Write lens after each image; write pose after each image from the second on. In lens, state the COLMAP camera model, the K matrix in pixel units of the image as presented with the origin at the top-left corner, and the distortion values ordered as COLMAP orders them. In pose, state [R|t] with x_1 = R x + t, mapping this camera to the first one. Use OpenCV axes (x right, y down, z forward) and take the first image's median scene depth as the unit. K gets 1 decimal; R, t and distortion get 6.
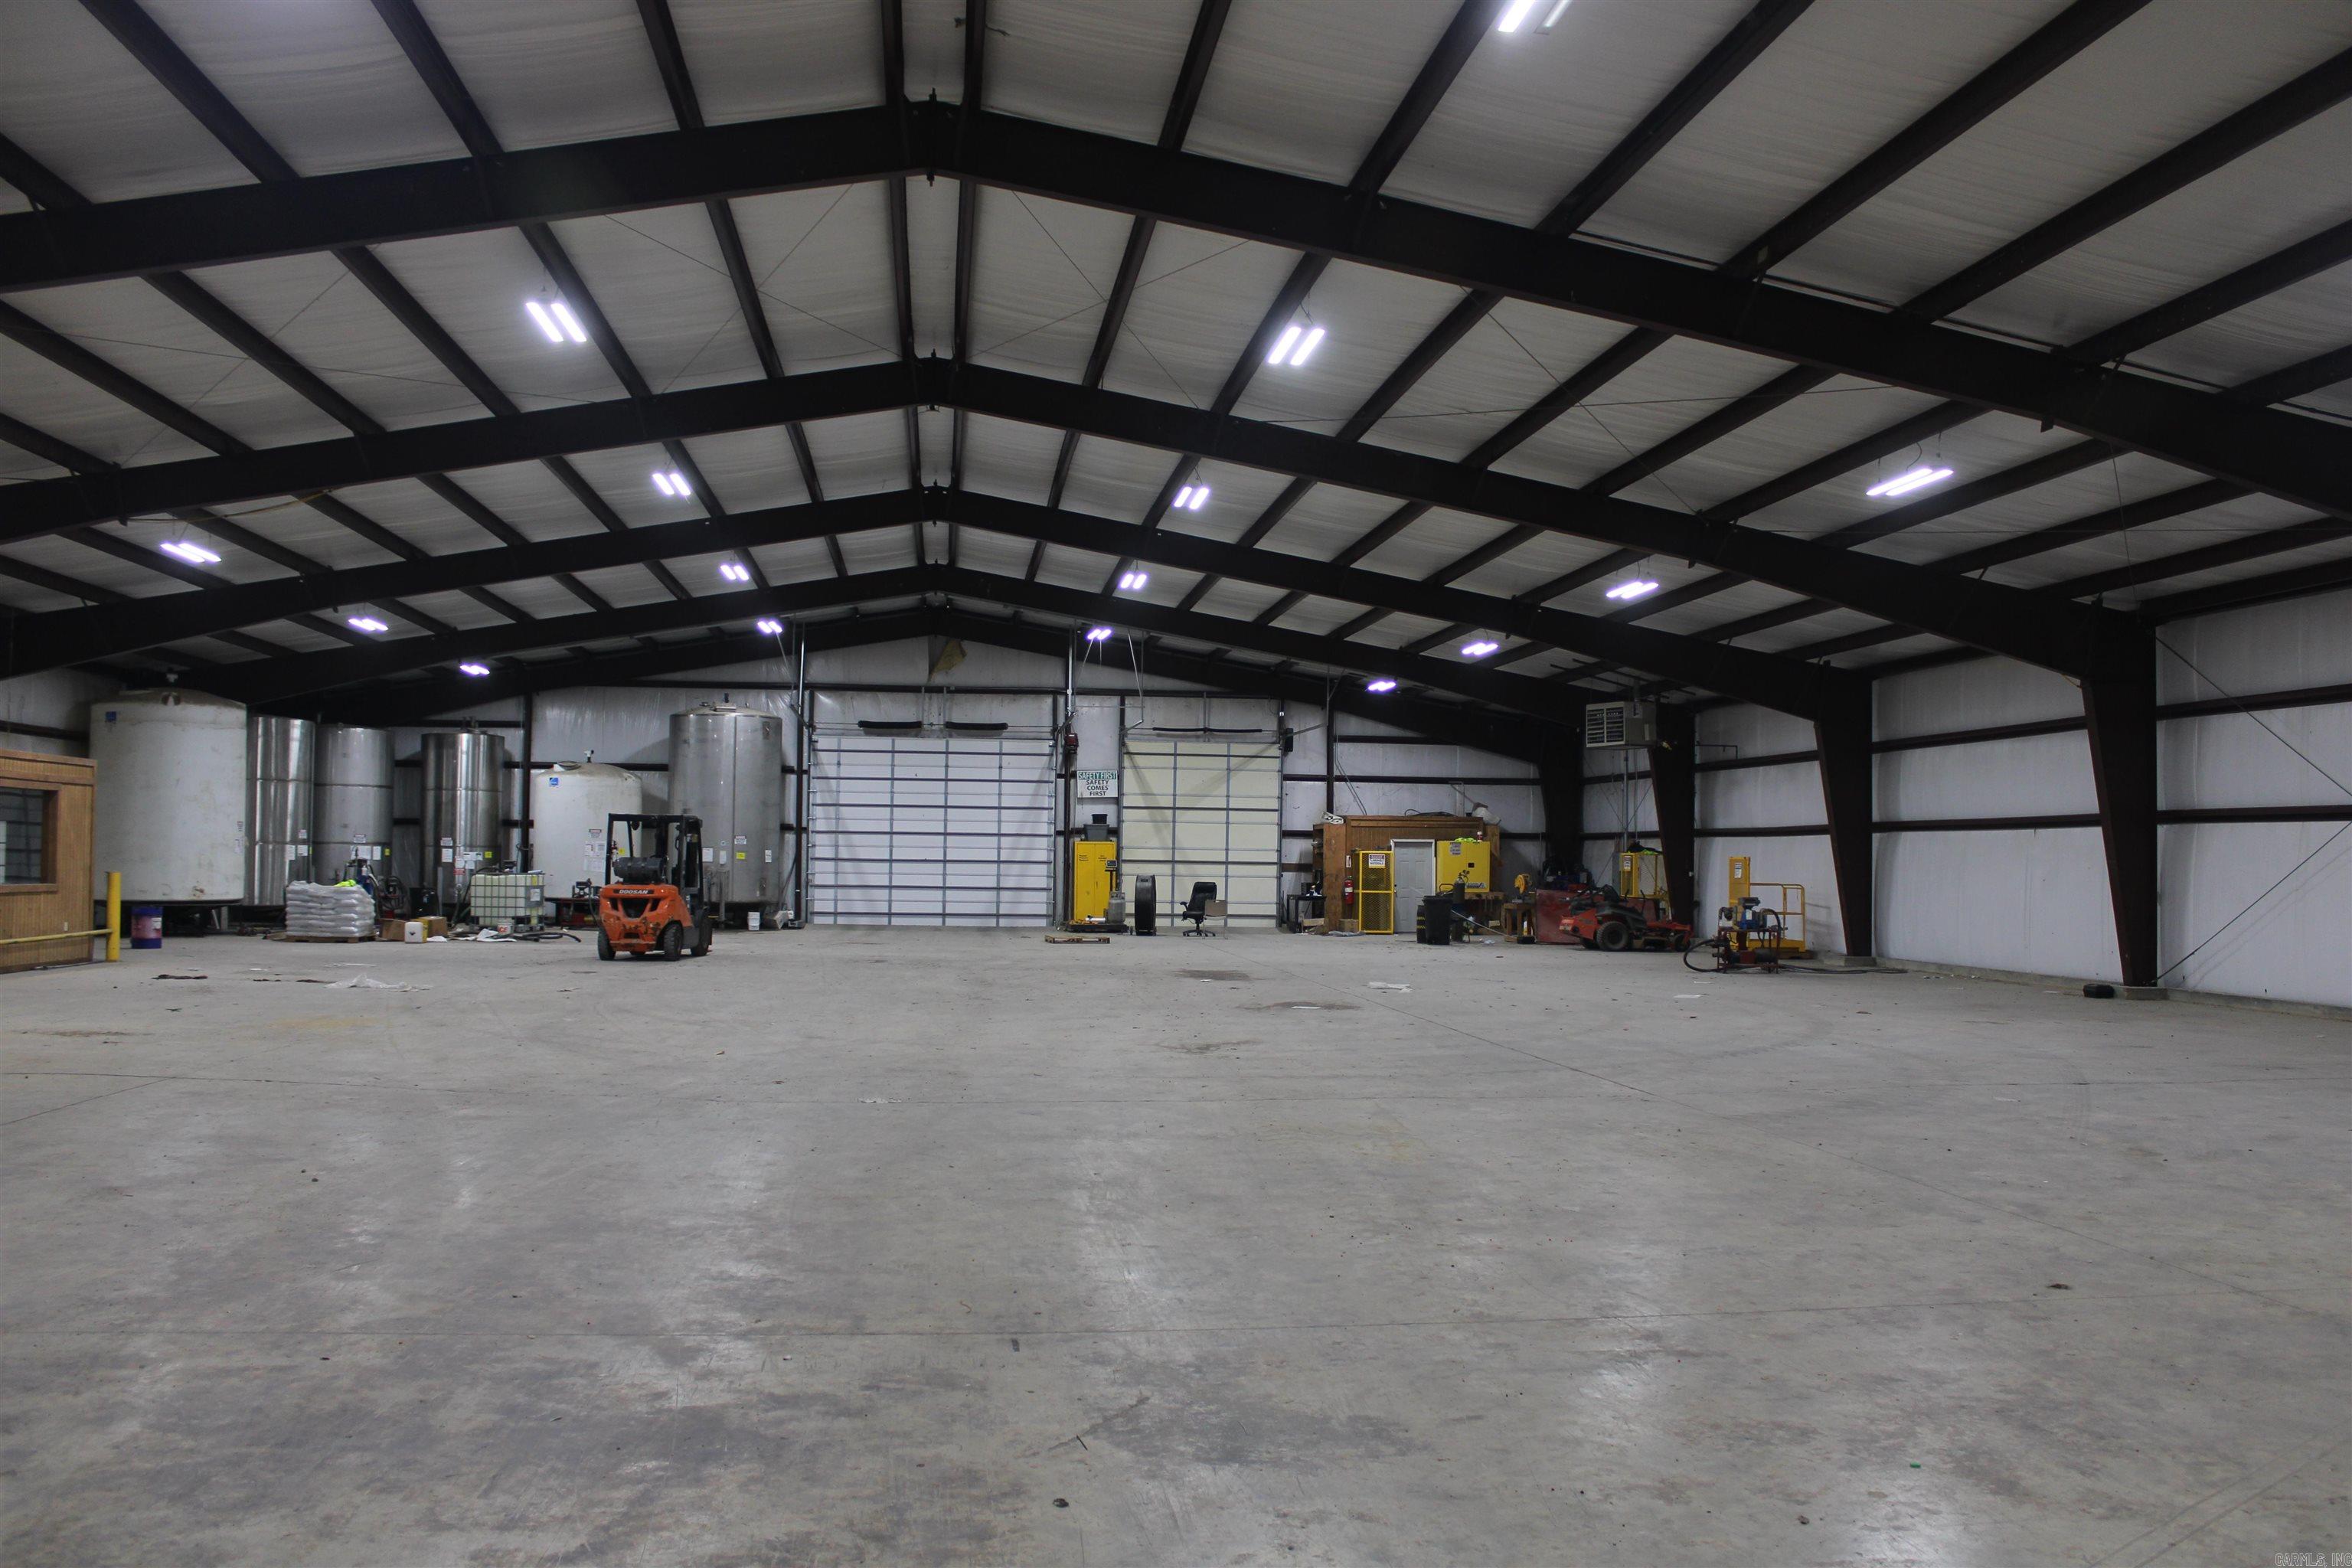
lens RADIAL K [[1995.4, 0, 1158.4], [0, 1995.4, 786.6], [0, 0, 1]] dist [-0.159698, 0.159889]
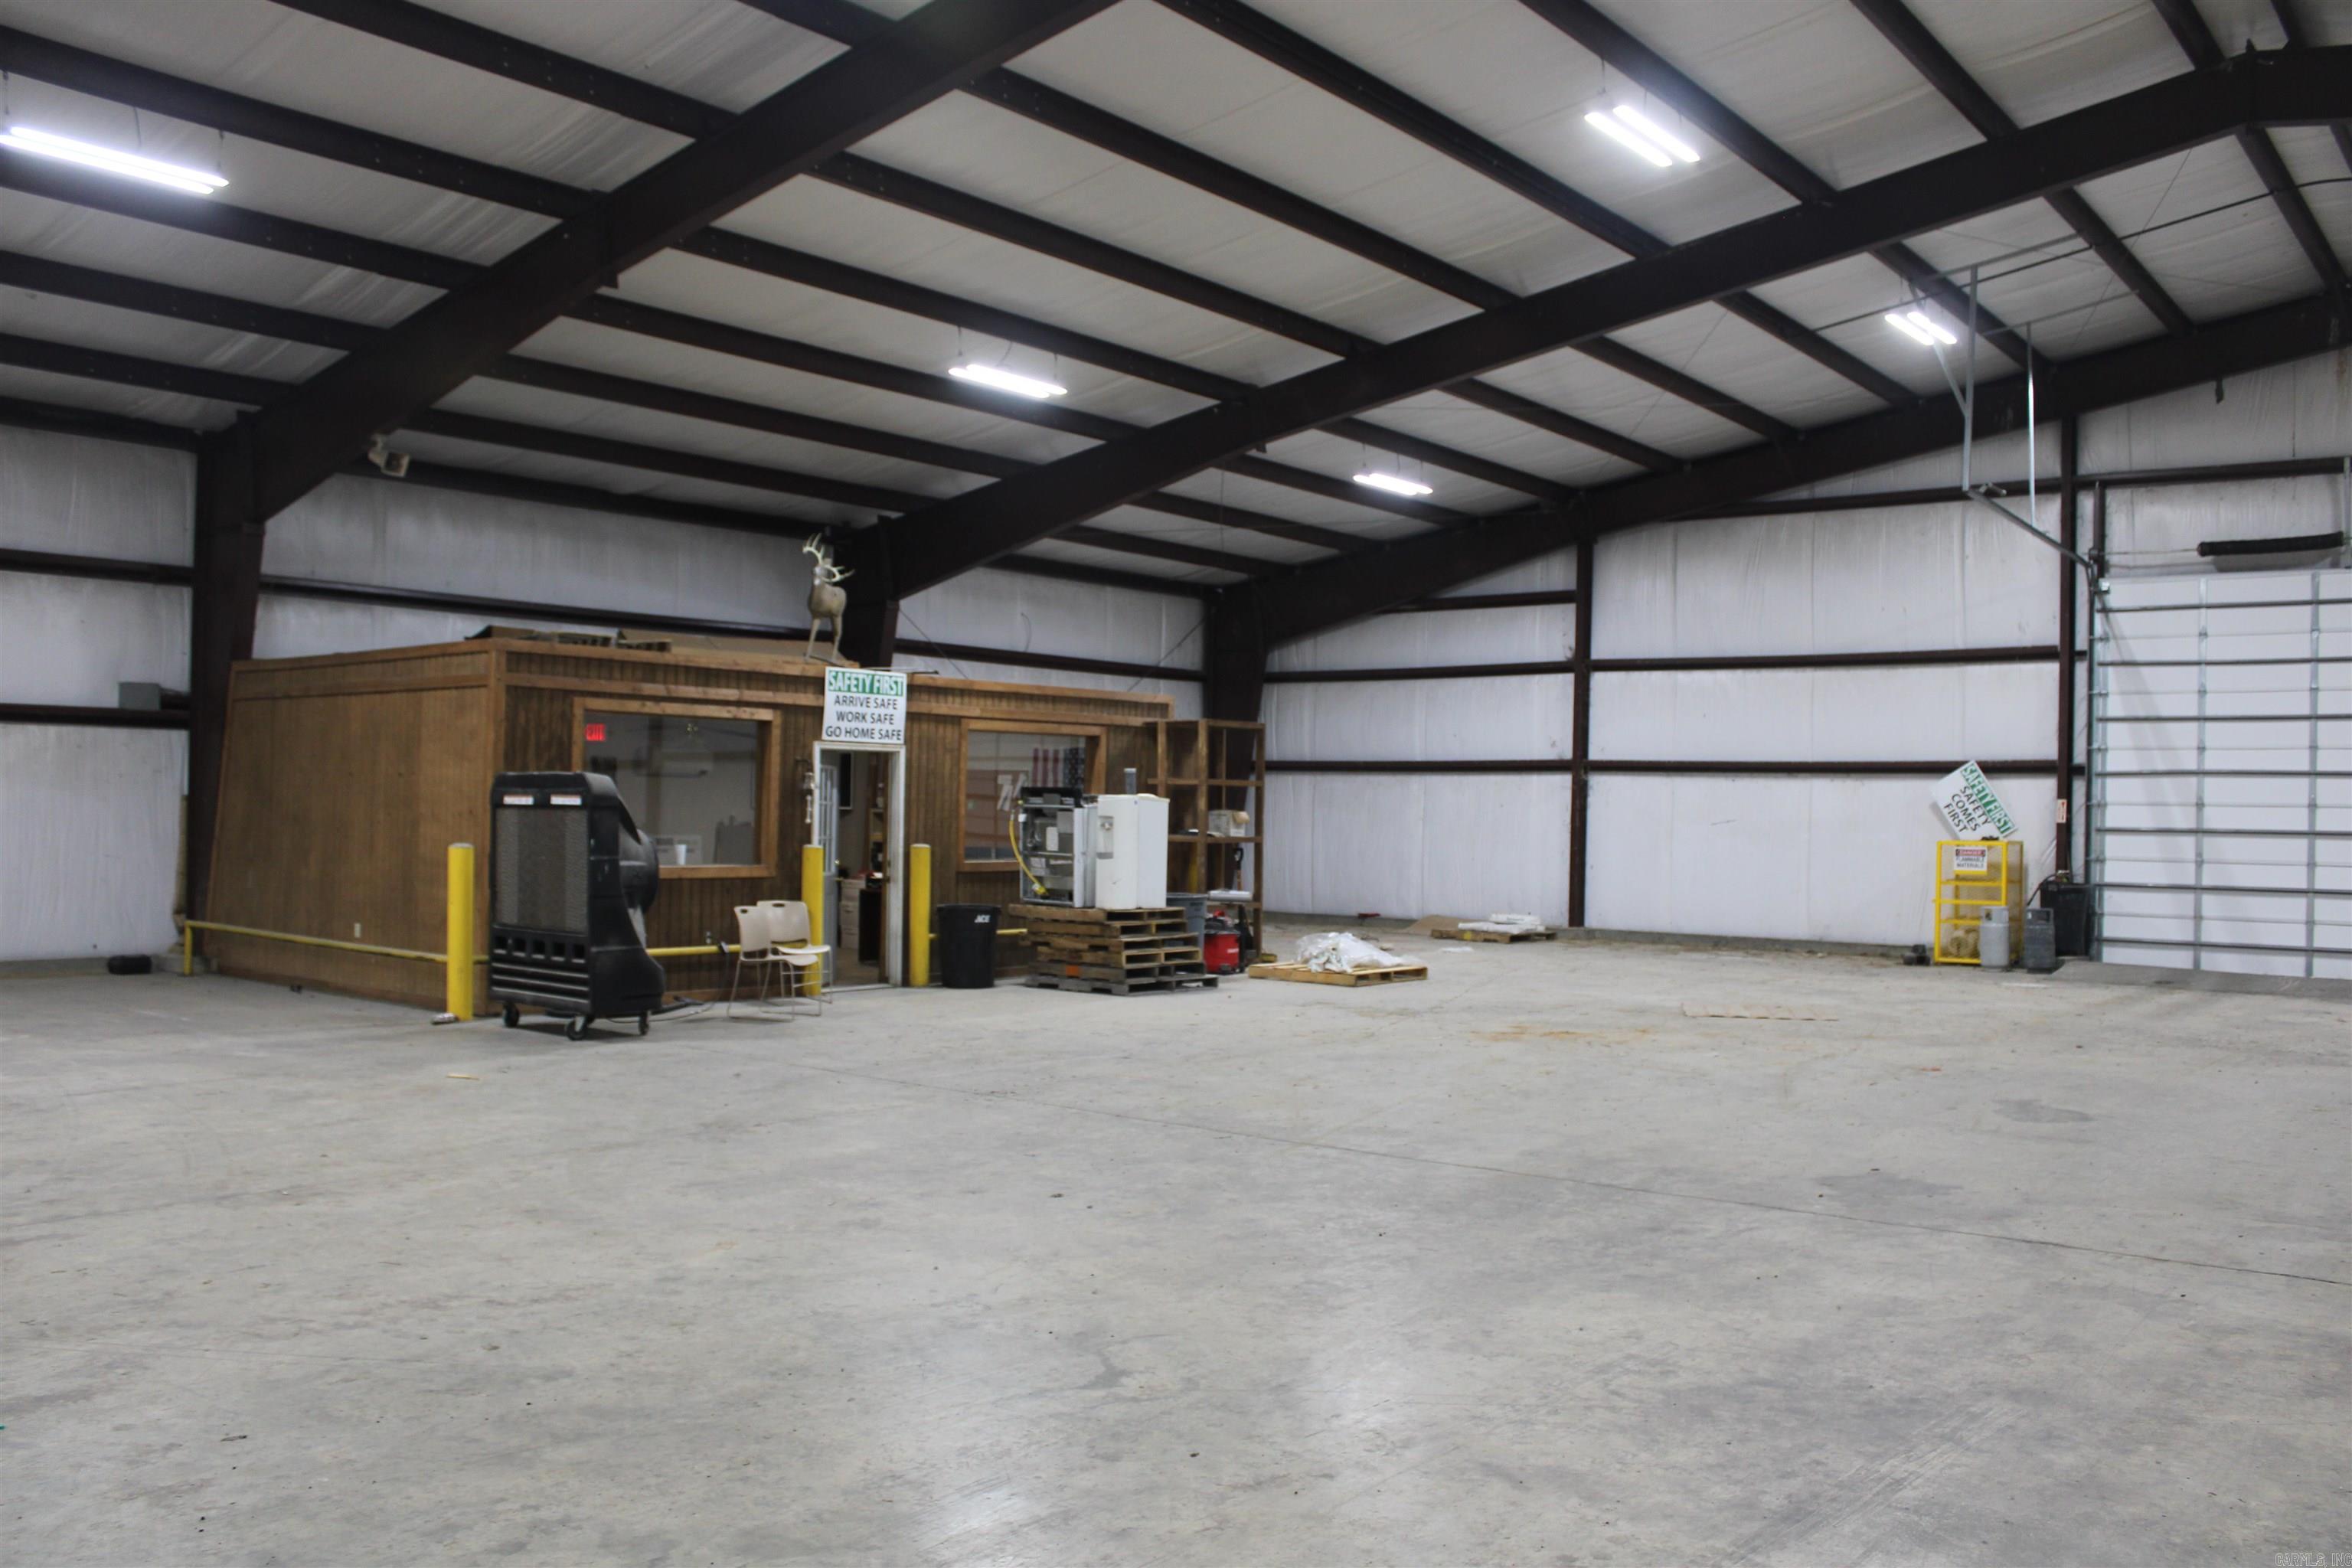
lens RADIAL K [[1995.4, 0, 1167.8], [0, 1995.4, 800.5], [0, 0, 1]] dist [-0.159698, 0.159889]
pose [[0.677187, -0.004123, -0.735799, 0.023677], [0.016235, 0.999825, 0.009340, 0.020639], [0.735631, -0.018271, 0.677136, 0.499582]]
